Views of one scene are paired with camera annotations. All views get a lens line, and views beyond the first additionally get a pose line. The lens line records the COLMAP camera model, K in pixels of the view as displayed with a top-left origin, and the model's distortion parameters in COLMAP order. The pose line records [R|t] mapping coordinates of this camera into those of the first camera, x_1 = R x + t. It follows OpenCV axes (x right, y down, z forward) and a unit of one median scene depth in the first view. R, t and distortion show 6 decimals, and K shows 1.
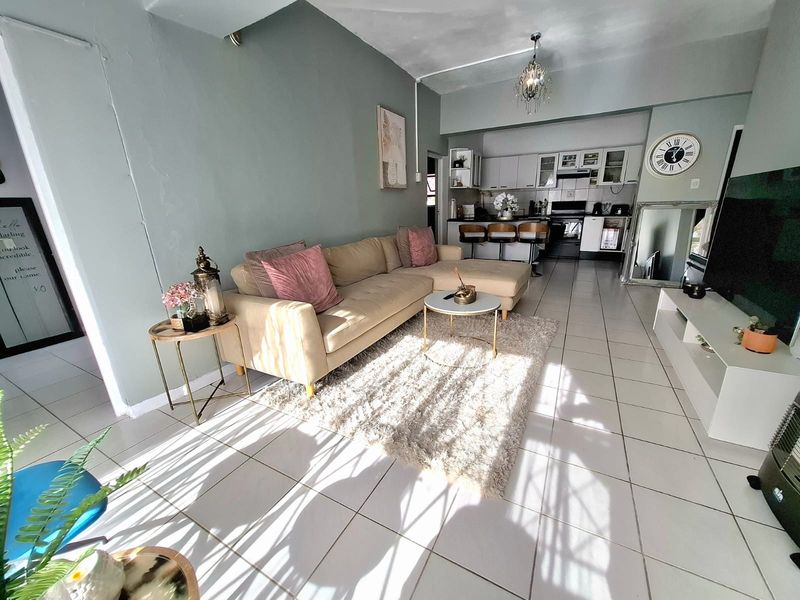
lens RADIAL K [[321.8, 0, 403.4], [0, 321.8, 303.3], [0, 0, 1]] dist [0.000452, 0.000650]
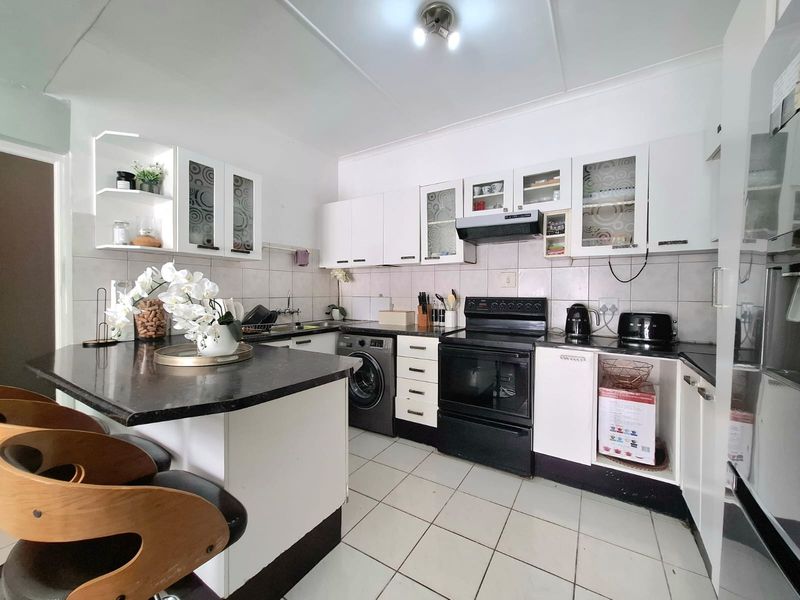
lens RADIAL K [[321.8, 0, 403.5], [0, 321.8, 303.1], [0, 0, 1]] dist [0.000452, 0.000650]
pose [[0.998353, 0.031540, -0.047924, 0.451087], [-0.042904, 0.965011, -0.258676, -0.224890], [0.038089, 0.260306, 0.964775, 0.683555]]
